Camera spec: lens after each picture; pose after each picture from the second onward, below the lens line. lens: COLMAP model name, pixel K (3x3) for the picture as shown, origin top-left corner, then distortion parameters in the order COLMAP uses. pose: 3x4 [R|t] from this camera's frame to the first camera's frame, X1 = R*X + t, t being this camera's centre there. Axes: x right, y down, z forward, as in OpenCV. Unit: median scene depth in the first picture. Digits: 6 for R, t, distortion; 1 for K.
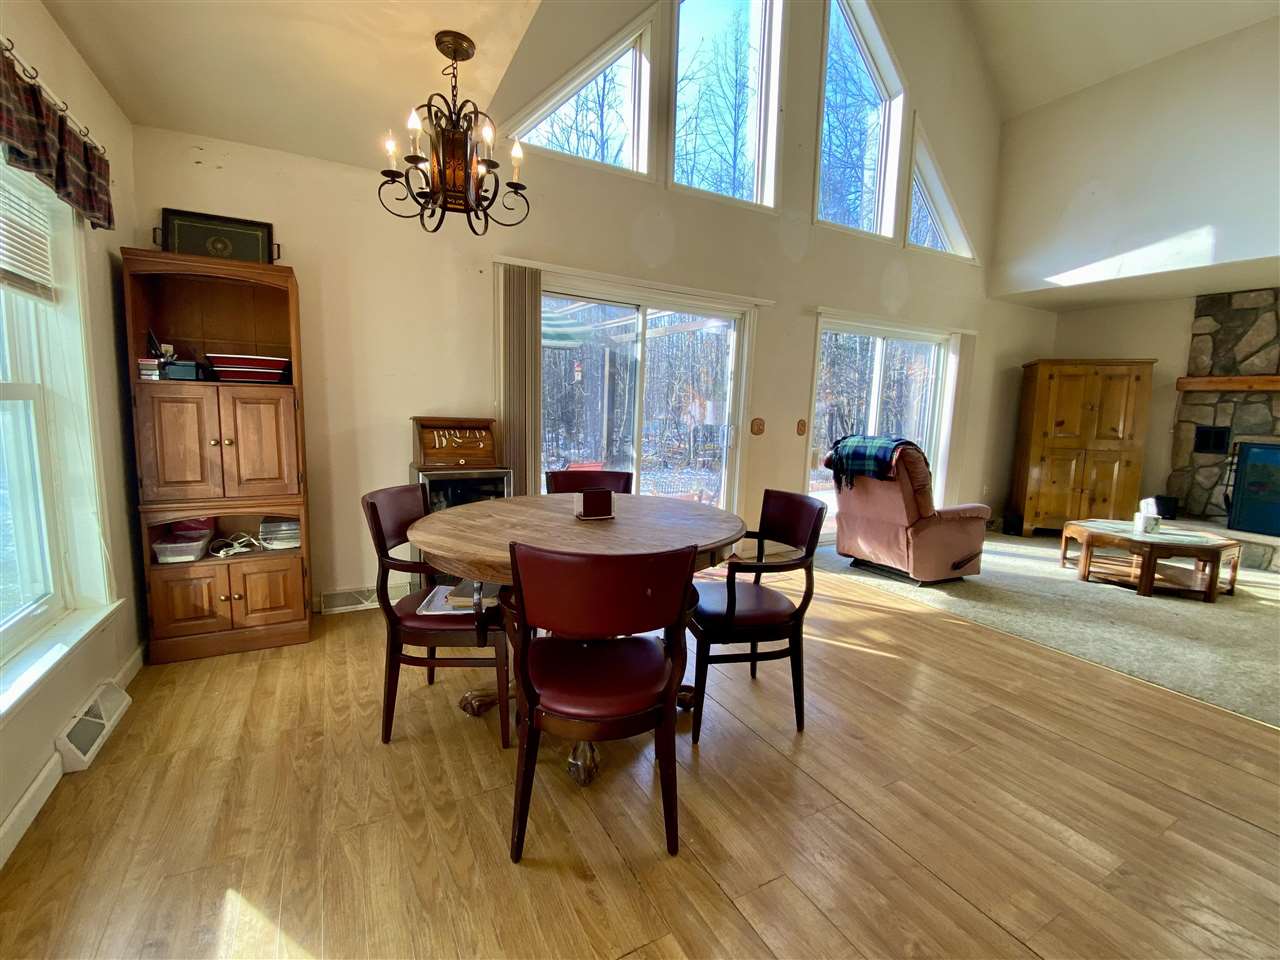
lens RADIAL K [[554.9, 0, 640.9], [0, 554.9, 481.3], [0, 0, 1]] dist [0.001331, -0.000968]
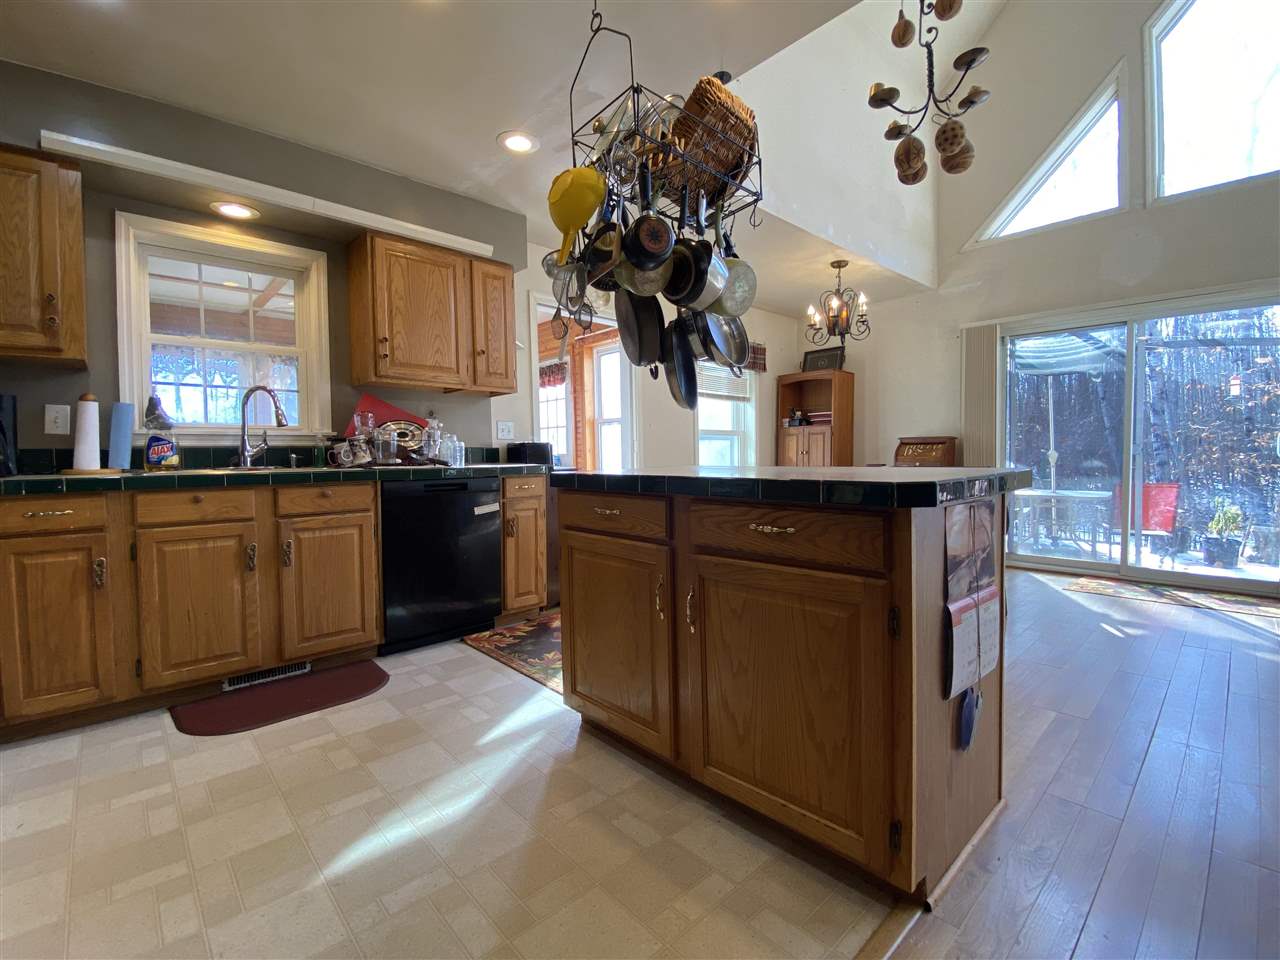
lens RADIAL K [[568.5, 0, 632.3], [0, 568.5, 476.7], [0, 0, 1]] dist [-0.014457, -0.001080]
pose [[0.229312, -0.003373, -0.973347, 0.965535], [-0.104022, 0.994182, -0.027952, 0.118565], [0.967779, 0.107659, 0.227627, -0.119819]]
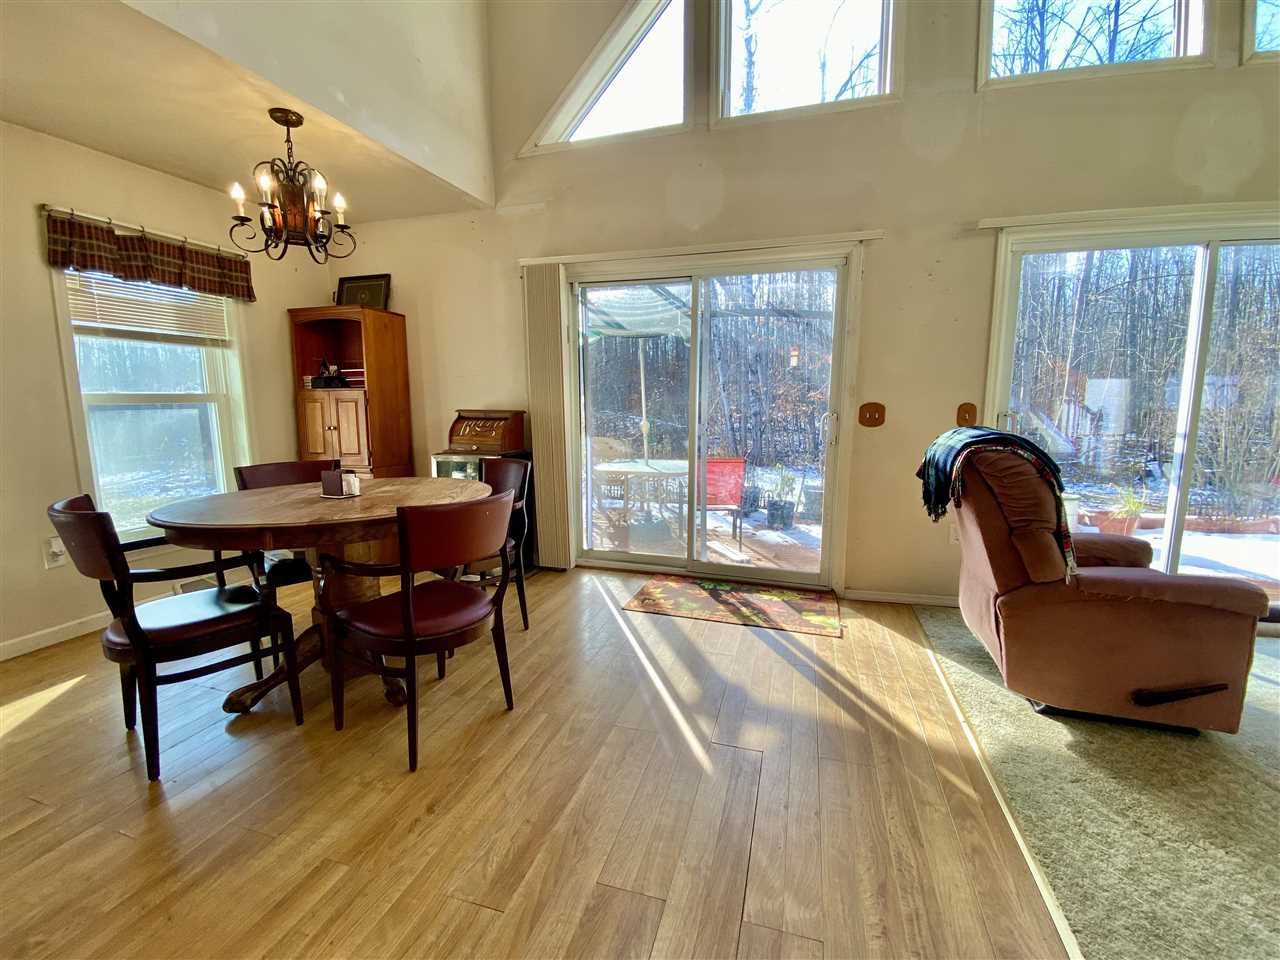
lens RADIAL K [[554.9, 0, 643.0], [0, 554.9, 481.0], [0, 0, 1]] dist [0.001331, -0.000968]
pose [[0.700903, 0.073091, -0.709502, 0.700409], [-0.067203, 0.997078, 0.036328, -0.029222], [0.710084, 0.022218, 0.703767, 0.408421]]
